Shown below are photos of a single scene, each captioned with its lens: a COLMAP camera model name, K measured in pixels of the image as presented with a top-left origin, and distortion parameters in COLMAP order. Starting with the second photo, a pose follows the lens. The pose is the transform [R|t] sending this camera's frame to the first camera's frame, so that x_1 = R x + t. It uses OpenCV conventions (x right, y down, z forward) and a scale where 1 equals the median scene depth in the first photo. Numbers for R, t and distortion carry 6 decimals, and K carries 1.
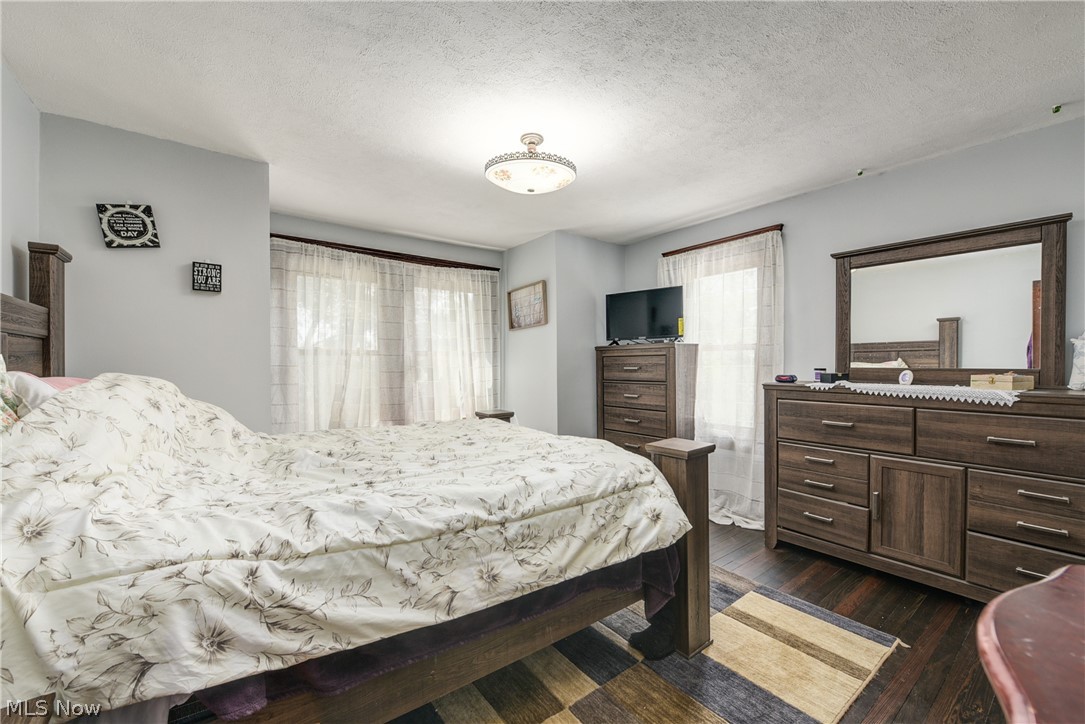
lens RADIAL K [[434.8, 0, 540.9], [0, 434.8, 366.1], [0, 0, 1]] dist [-0.002109, -0.000350]
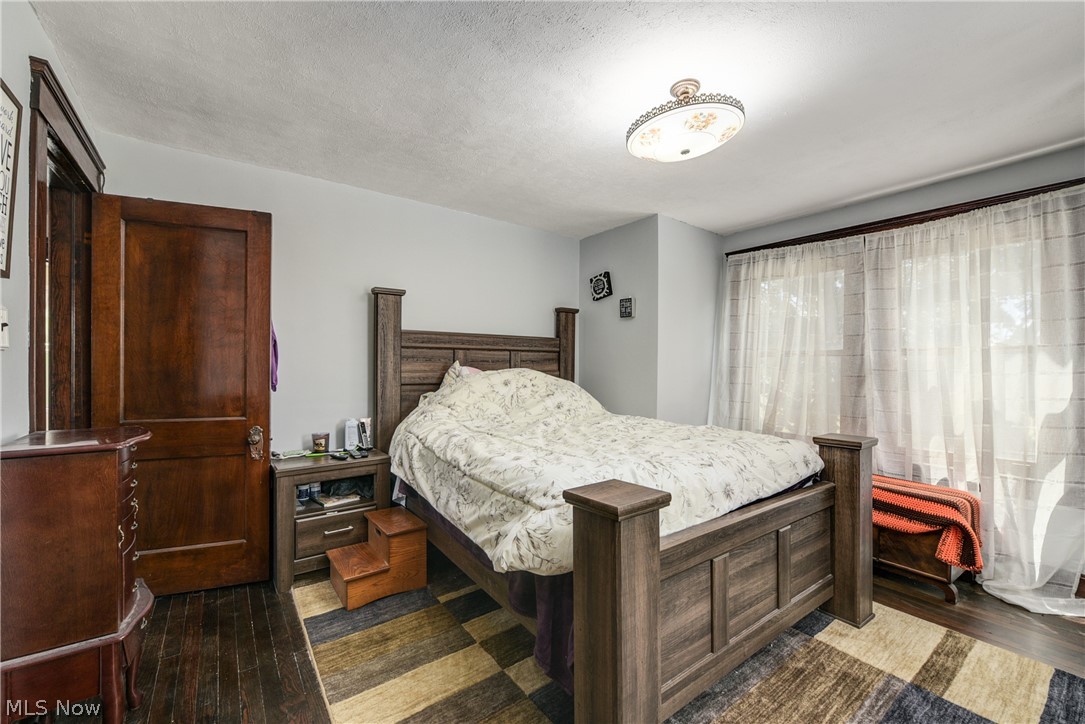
lens RADIAL K [[434.8, 0, 540.9], [0, 434.8, 366.1], [0, 0, 1]] dist [-0.002109, -0.000350]
pose [[-0.003681, 0.006202, -0.999974, 0.994449], [-0.012527, 0.999902, 0.006248, -0.007290], [0.999915, 0.012550, -0.003602, 0.922106]]
